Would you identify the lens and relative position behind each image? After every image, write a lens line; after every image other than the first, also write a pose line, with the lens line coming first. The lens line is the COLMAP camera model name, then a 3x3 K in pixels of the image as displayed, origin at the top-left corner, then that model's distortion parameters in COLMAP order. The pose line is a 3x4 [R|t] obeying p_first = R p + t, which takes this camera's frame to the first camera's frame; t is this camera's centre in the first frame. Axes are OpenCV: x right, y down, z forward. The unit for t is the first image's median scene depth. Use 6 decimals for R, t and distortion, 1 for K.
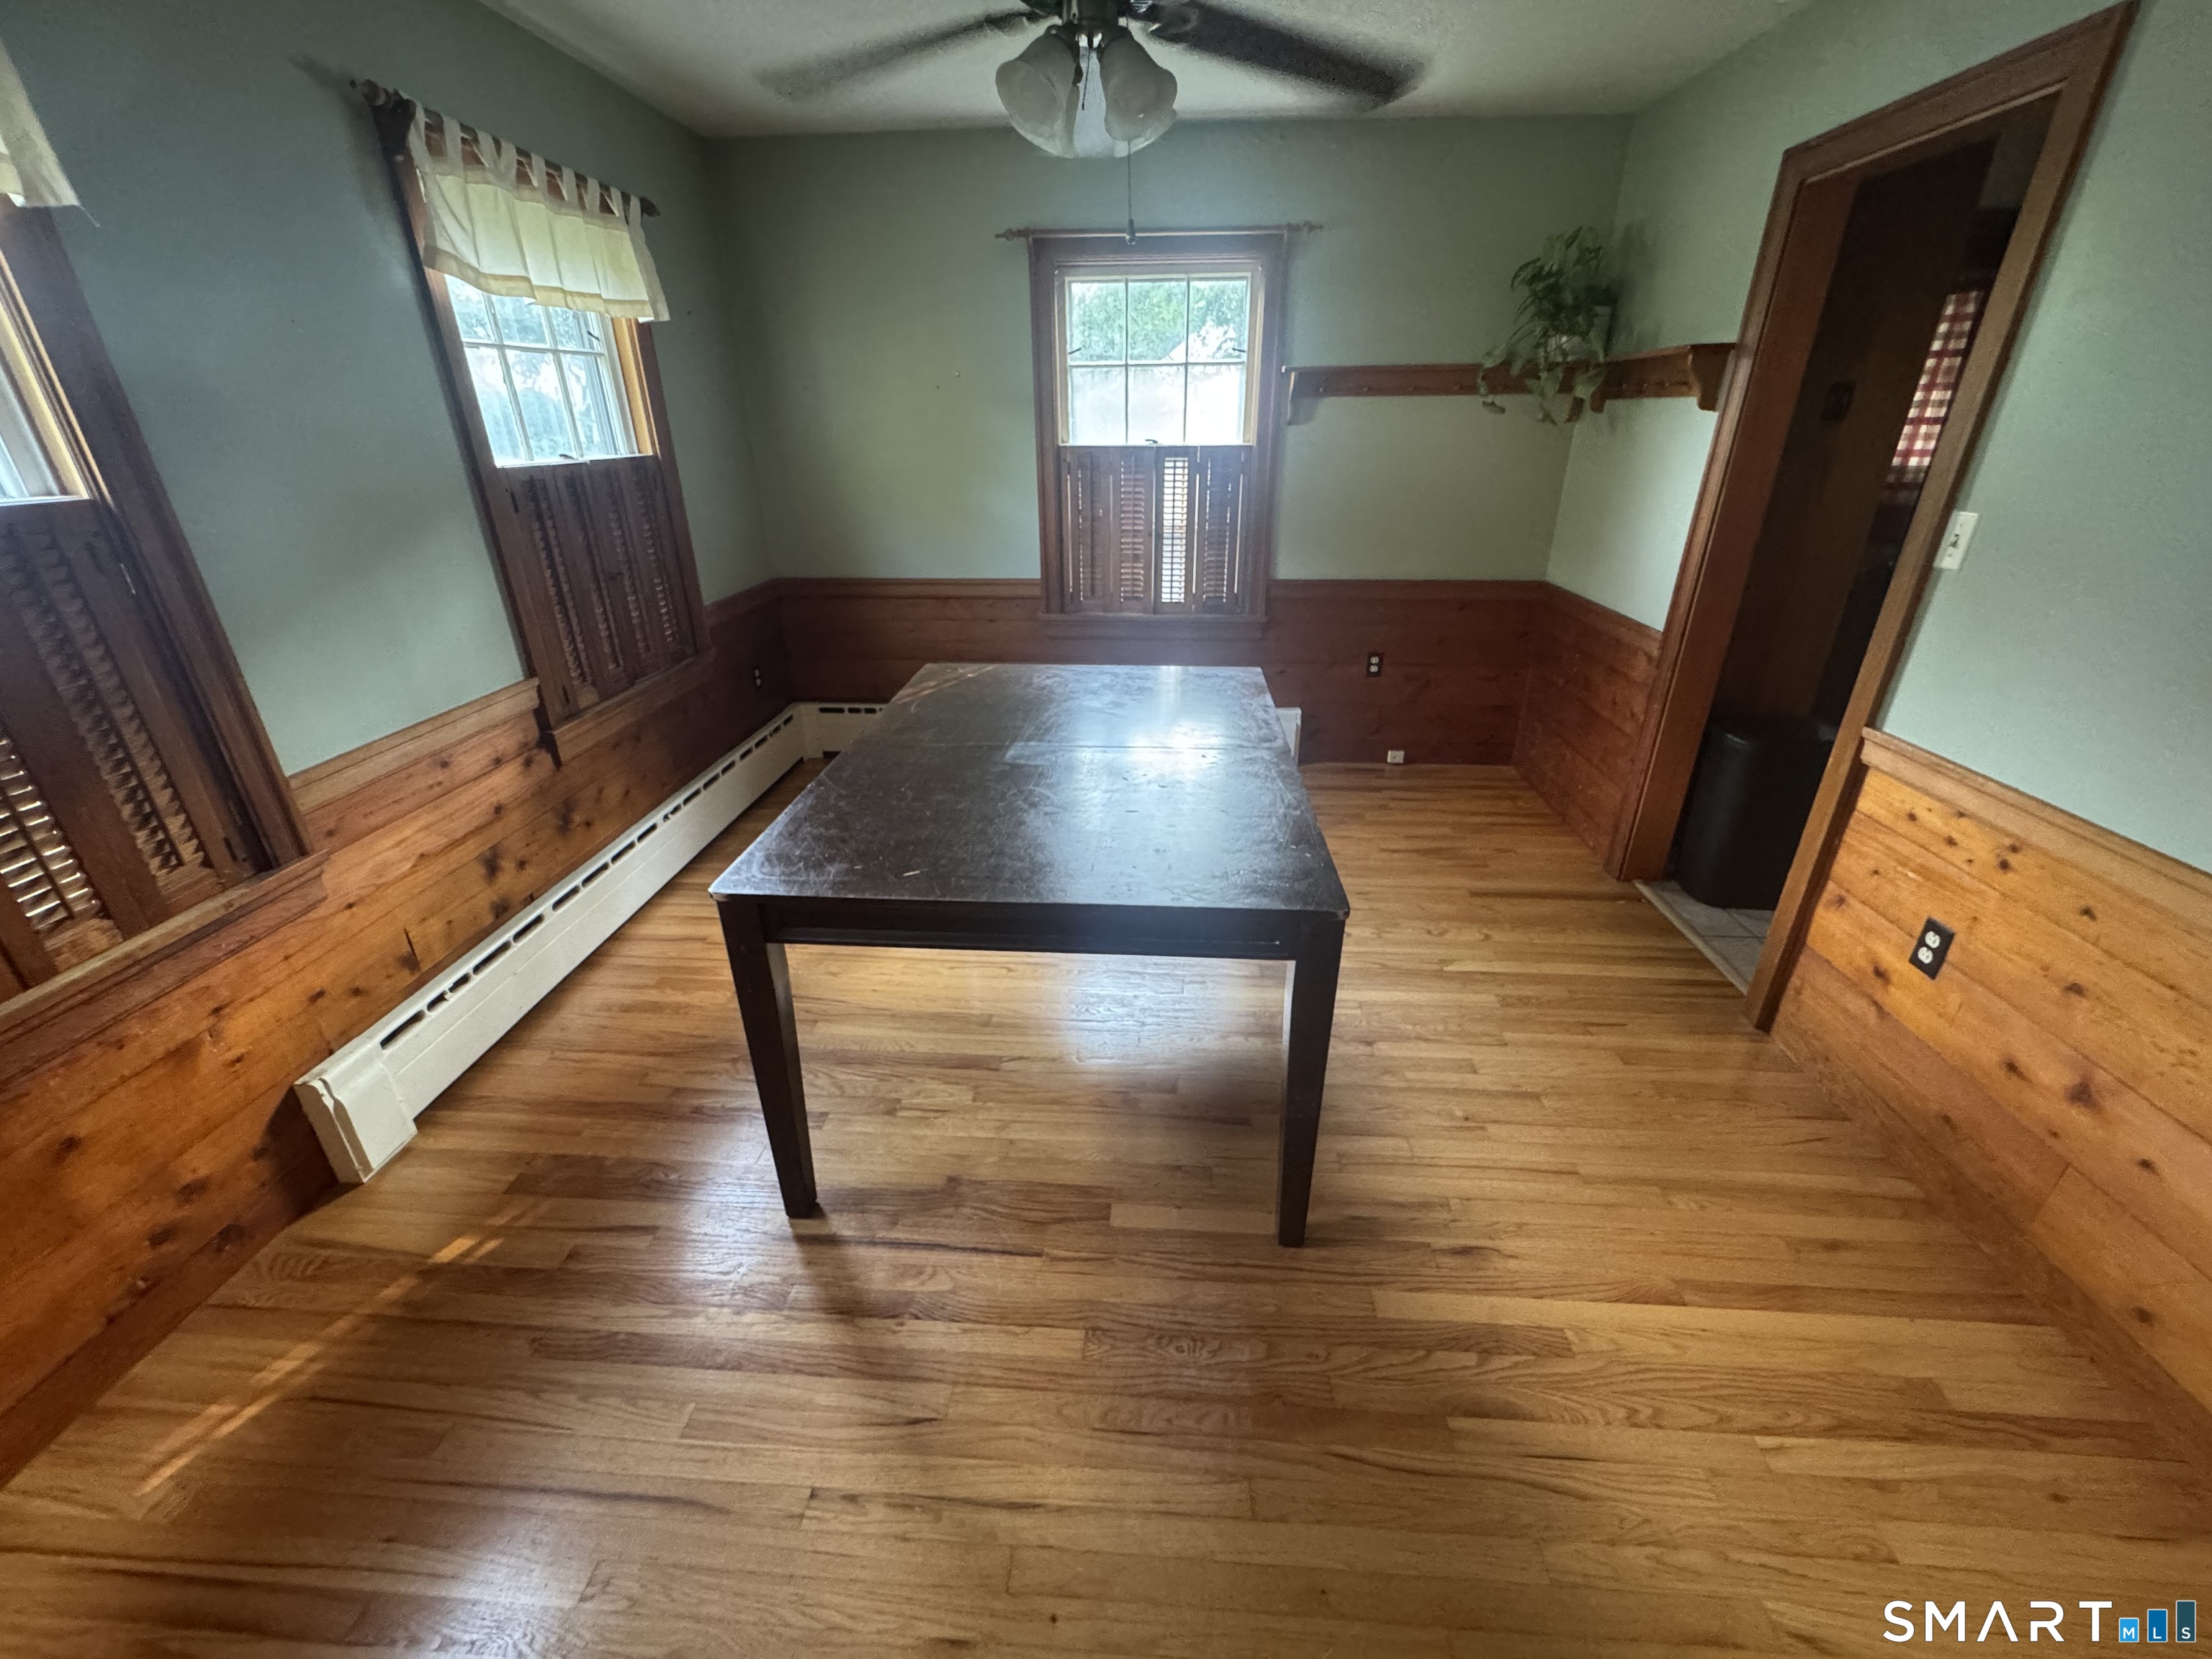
lens RADIAL K [[885.2, 0, 1103.3], [0, 885.2, 820.2], [0, 0, 1]] dist [-0.004989, 0.000975]
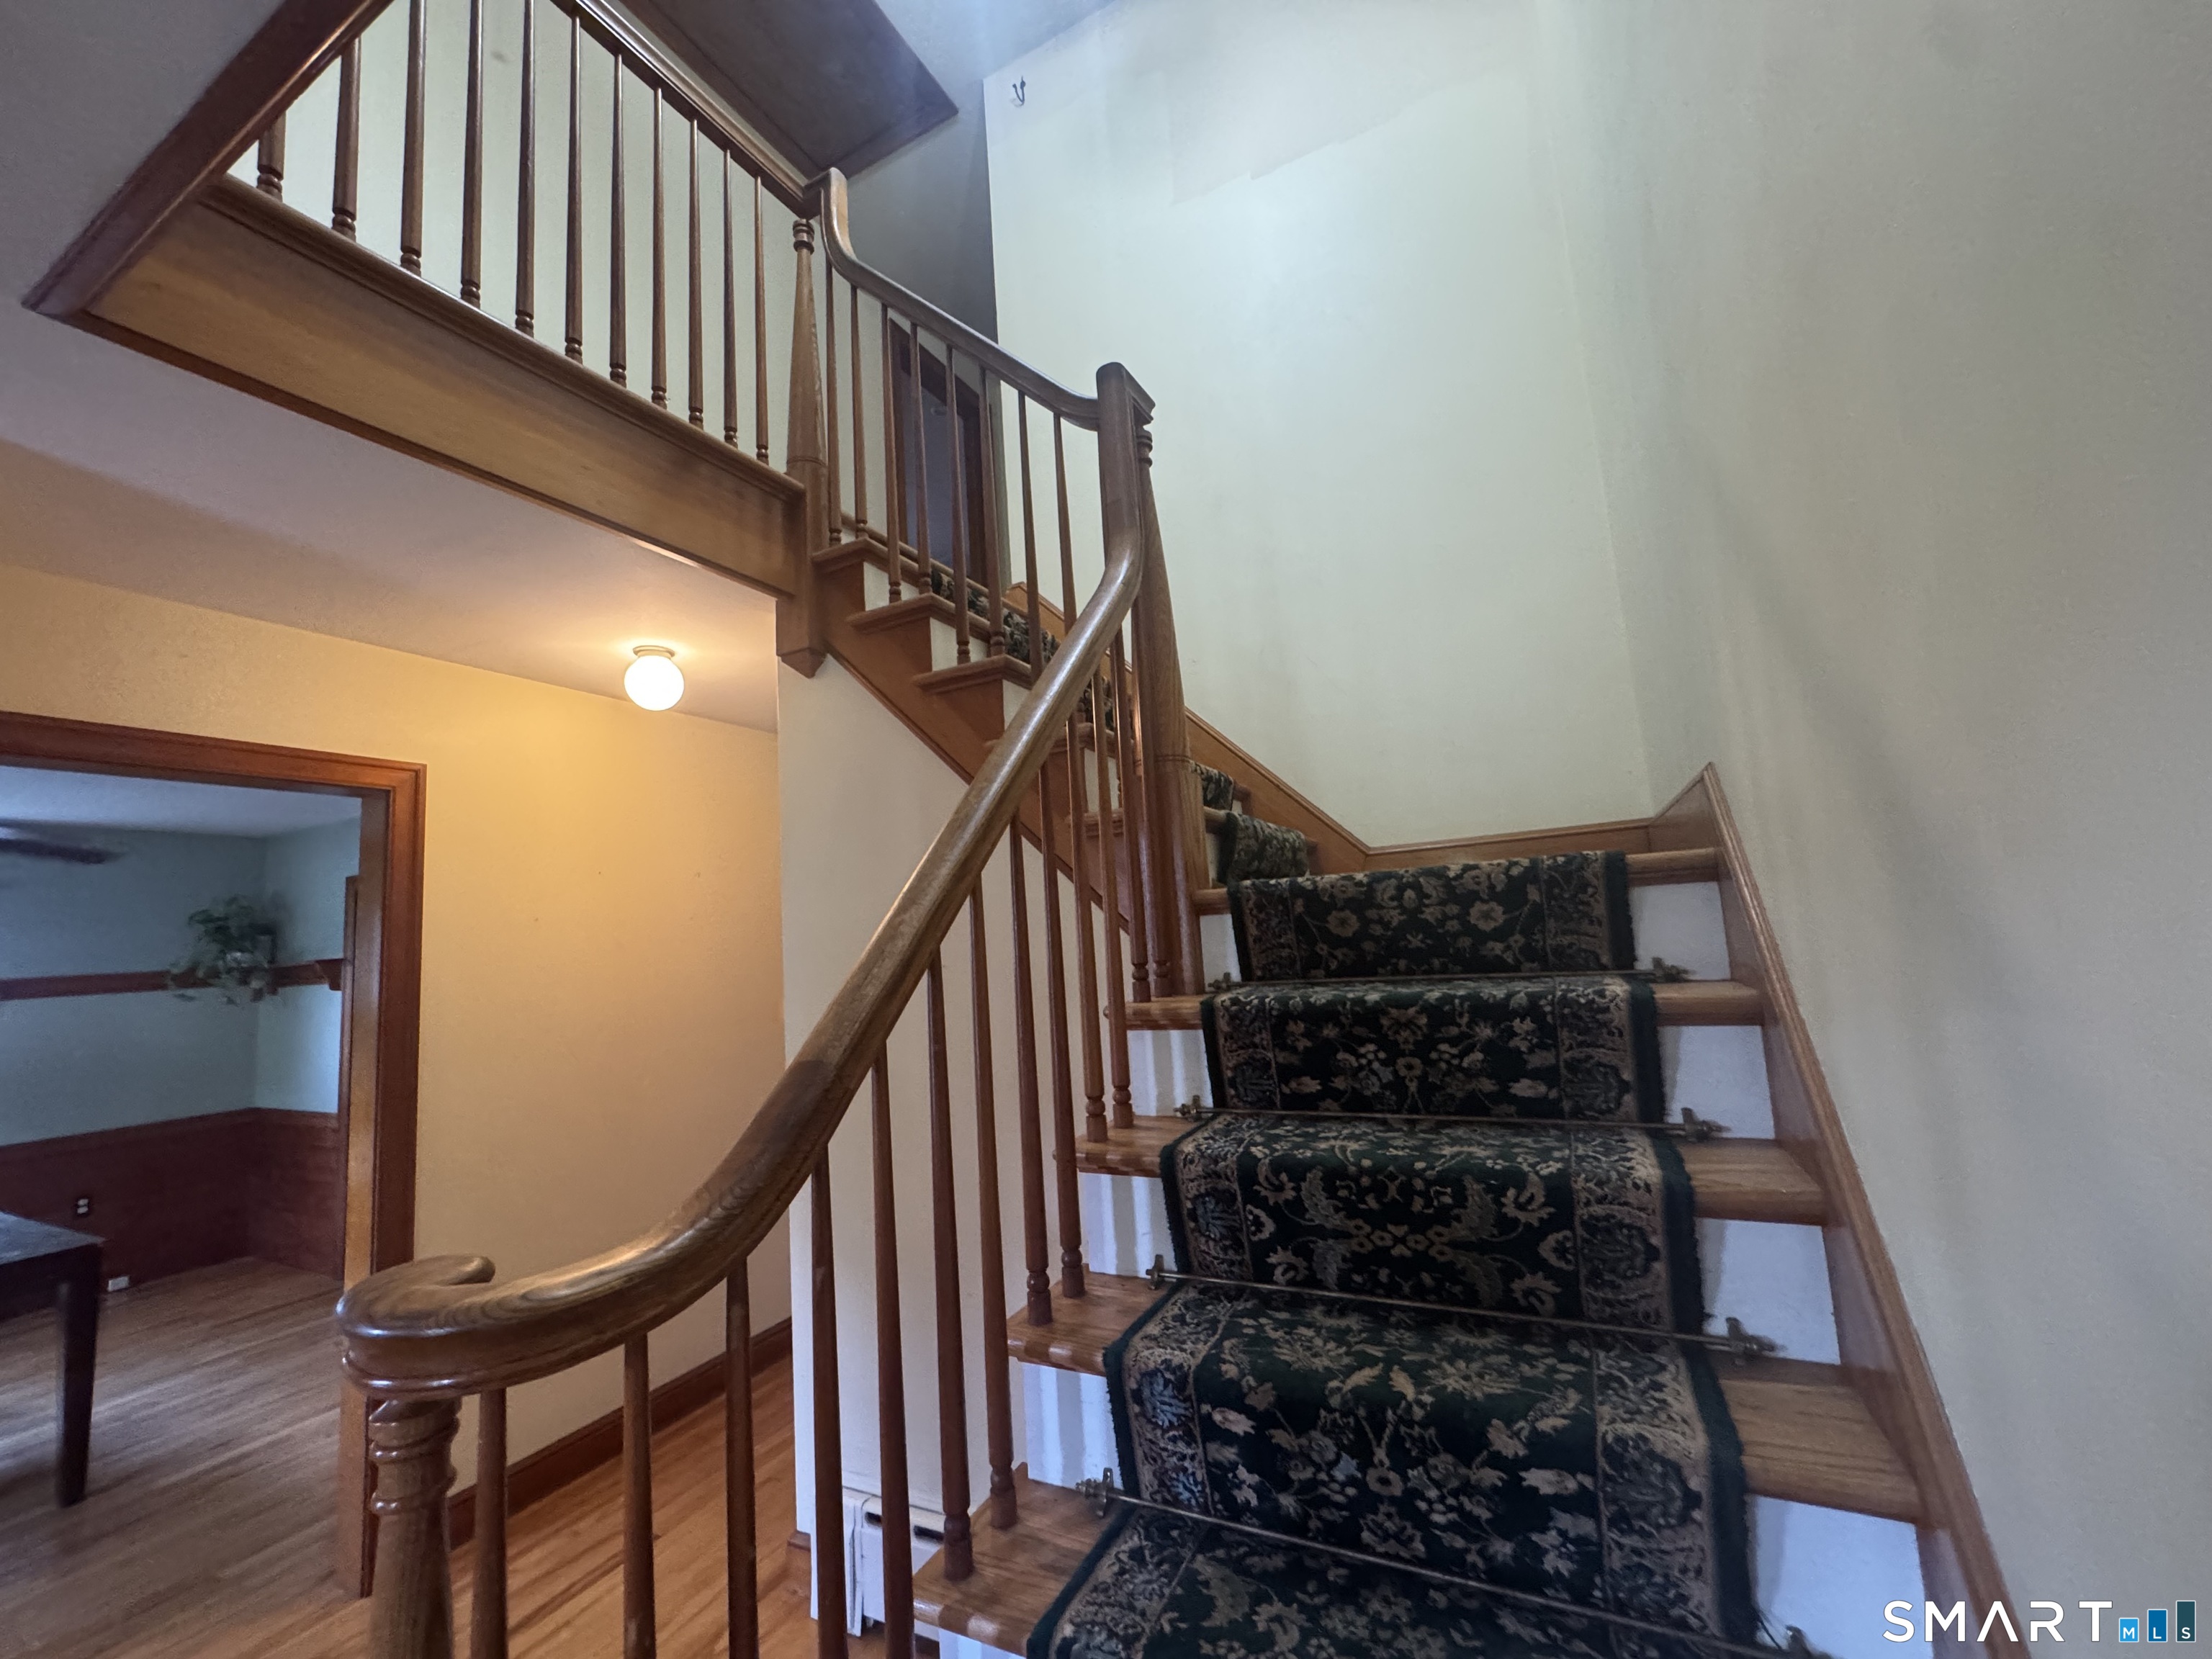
lens RADIAL K [[885.2, 0, 1101.2], [0, 885.2, 835.1], [0, 0, 1]] dist [-0.004989, 0.000975]
pose [[0.399074, 0.089472, 0.912543, -0.316568], [0.435216, 0.857490, -0.274404, 0.373795], [-0.807048, 0.506661, 0.303262, -0.828120]]
